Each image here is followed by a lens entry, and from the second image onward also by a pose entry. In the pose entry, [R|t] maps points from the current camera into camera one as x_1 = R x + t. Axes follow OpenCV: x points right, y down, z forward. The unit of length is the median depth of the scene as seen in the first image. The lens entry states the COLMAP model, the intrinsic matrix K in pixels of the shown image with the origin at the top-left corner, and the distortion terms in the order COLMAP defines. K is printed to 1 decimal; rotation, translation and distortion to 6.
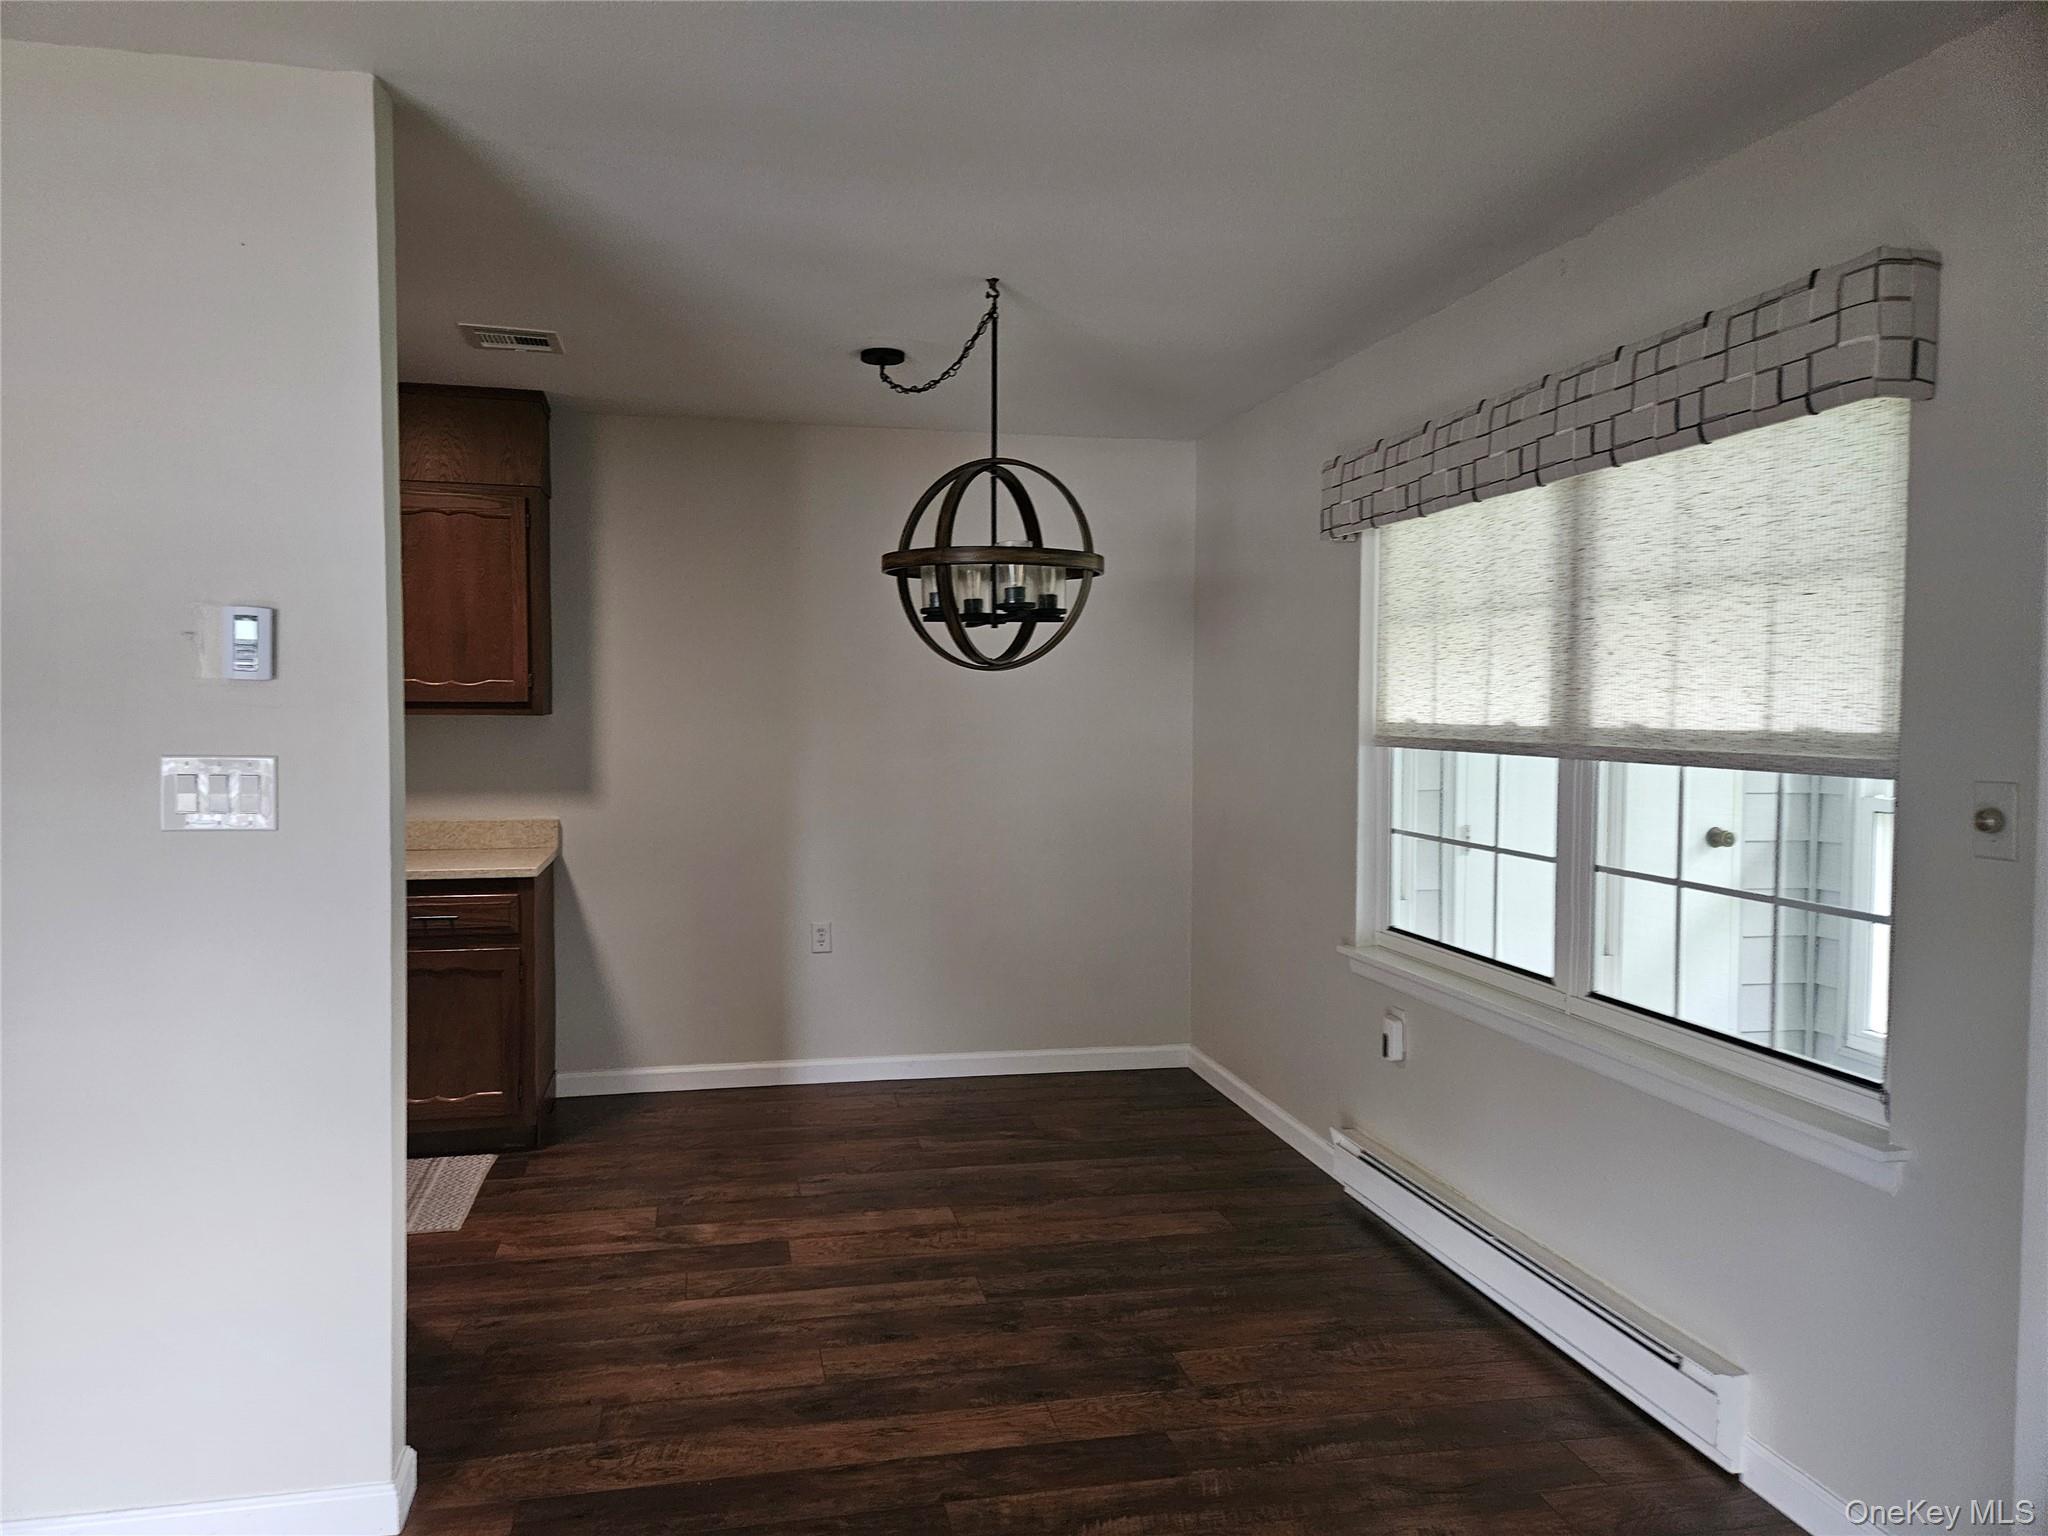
lens RADIAL K [[1364.2, 0, 1019.6], [0, 1364.2, 767.3], [0, 0, 1]] dist [0.001745, -0.000515]
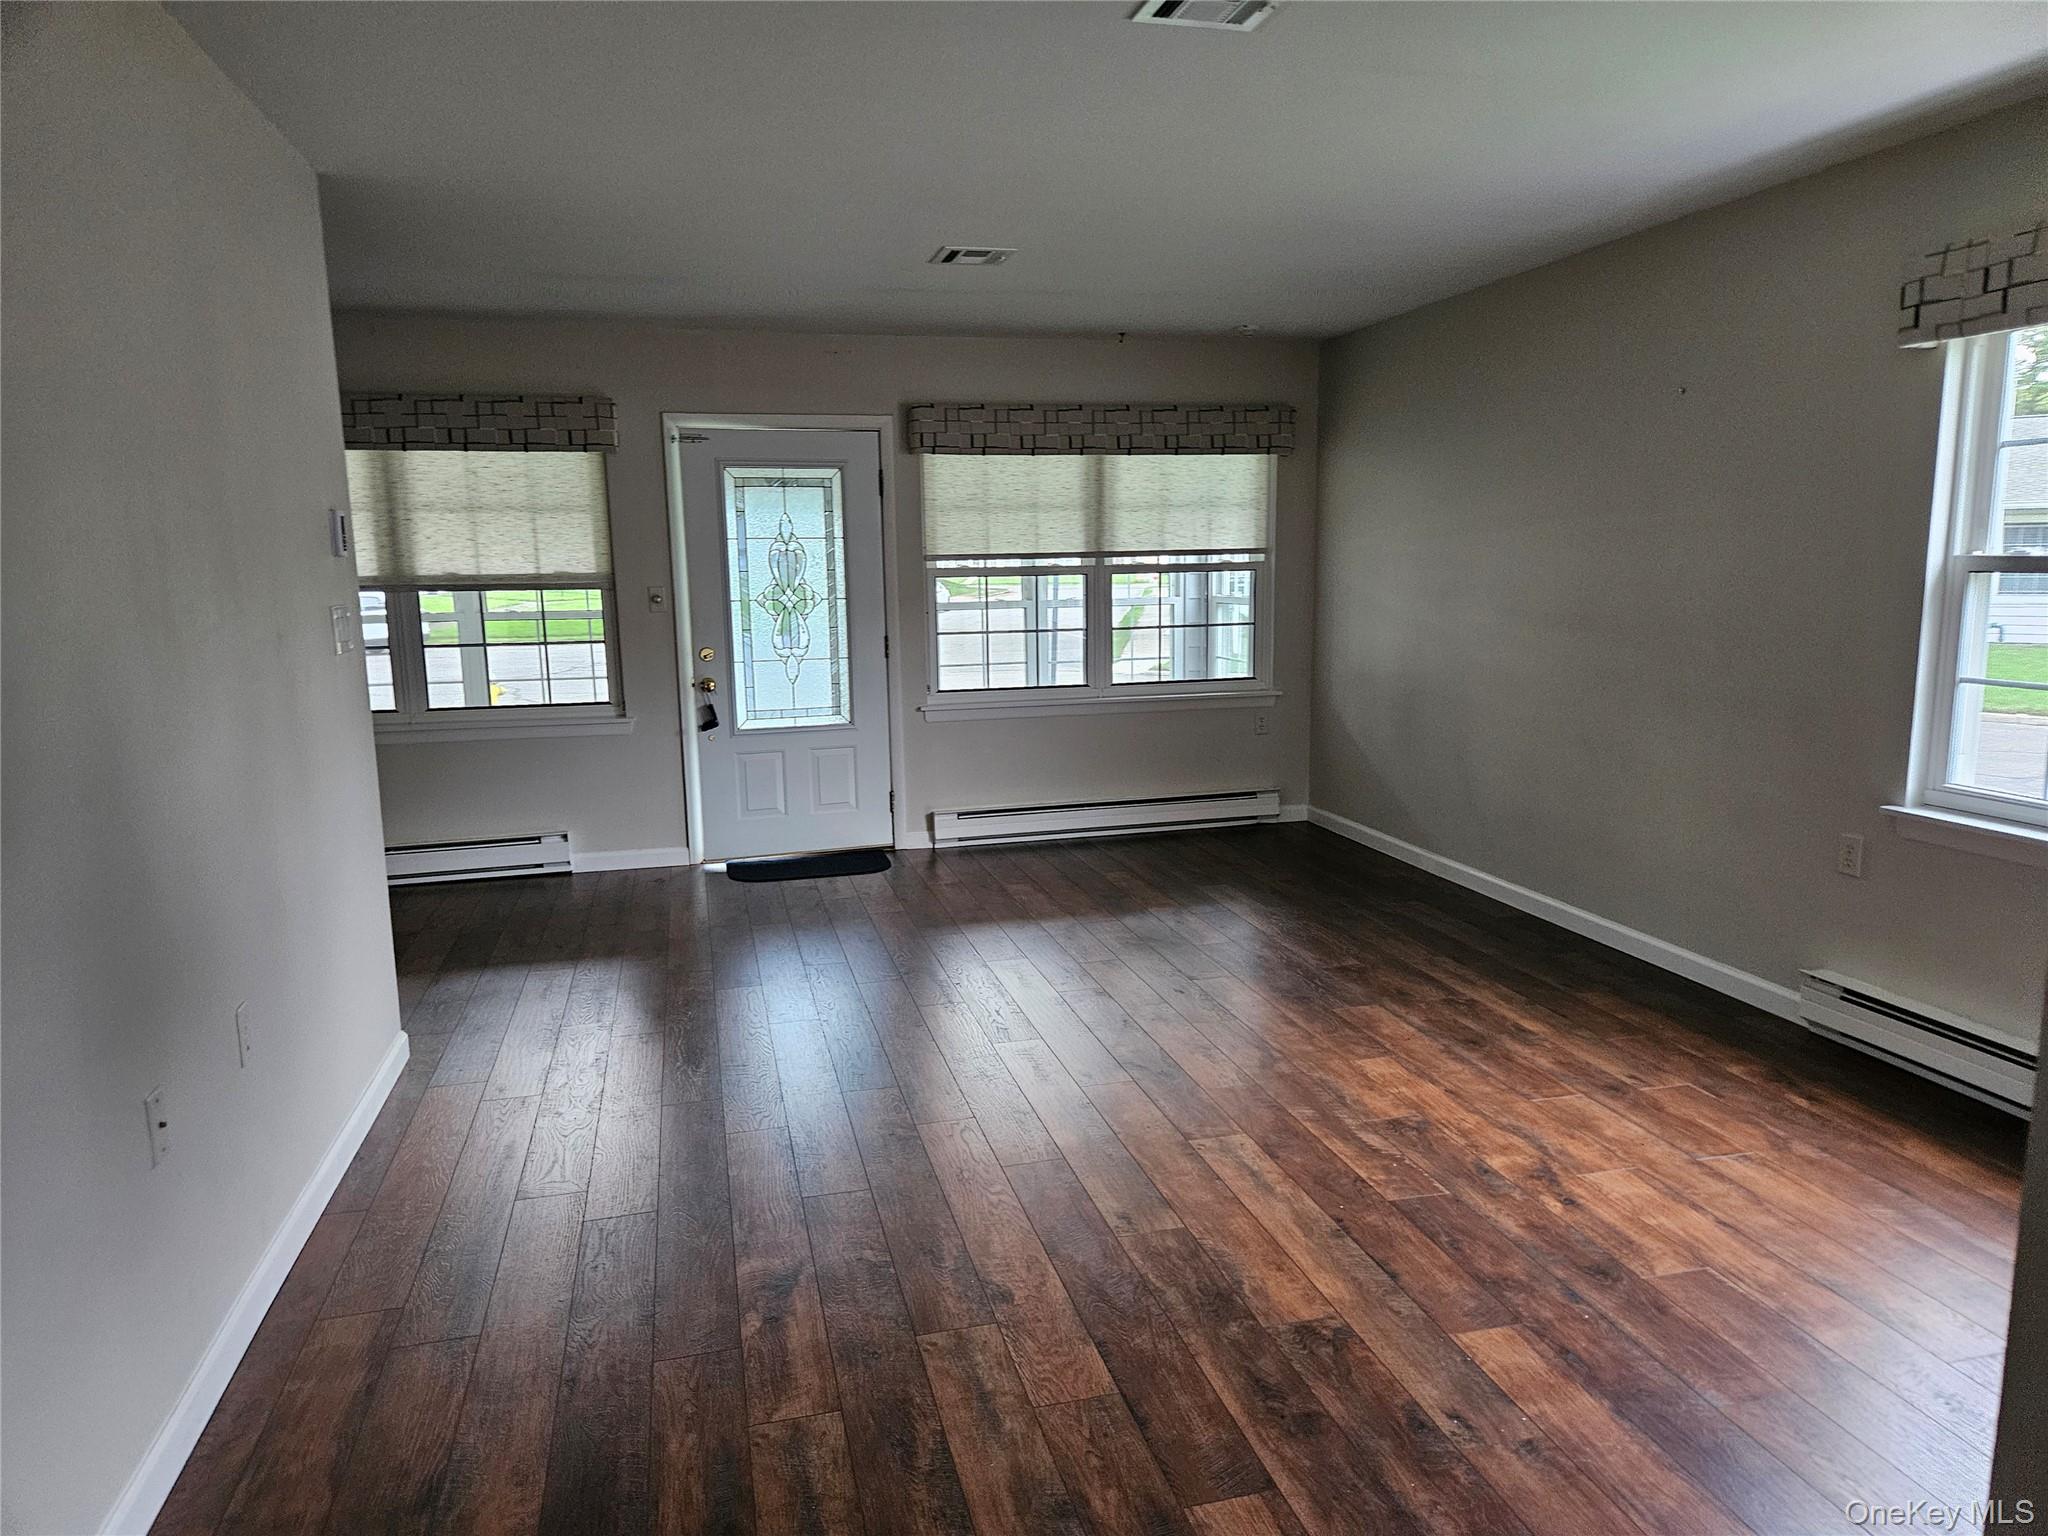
lens RADIAL K [[1364.2, 0, 1025.9], [0, 1364.2, 773.3], [0, 0, 1]] dist [0.001745, -0.000515]
pose [[-0.029820, -0.157743, 0.987030, -1.841425], [0.053425, 0.985806, 0.159161, -0.015191], [-0.998127, 0.057478, -0.020969, 0.193693]]
